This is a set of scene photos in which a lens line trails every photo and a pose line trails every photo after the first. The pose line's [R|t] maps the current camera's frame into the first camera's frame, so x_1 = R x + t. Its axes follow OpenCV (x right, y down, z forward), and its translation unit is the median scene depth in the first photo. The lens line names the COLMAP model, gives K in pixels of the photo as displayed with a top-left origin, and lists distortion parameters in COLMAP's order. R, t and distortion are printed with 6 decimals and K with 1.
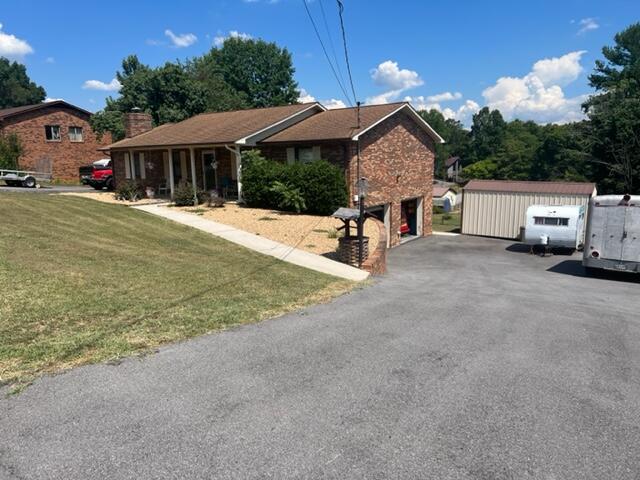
lens RADIAL K [[485.0, 0, 320.0], [0, 485.0, 240.0], [0, 0, 1]] dist [0.001119, 0.001419]
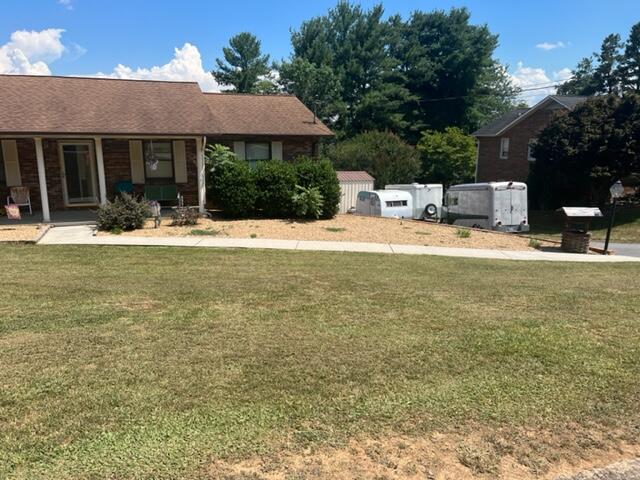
lens RADIAL K [[479.5, 0, 320.0], [0, 479.5, 240.0], [0, 0, 1]] dist [0.024589, -0.000701]
pose [[0.590658, -0.146174, 0.793571, -0.654926], [0.114746, 0.988677, 0.096706, -0.088235], [-0.798721, 0.033939, 0.600743, 0.401484]]
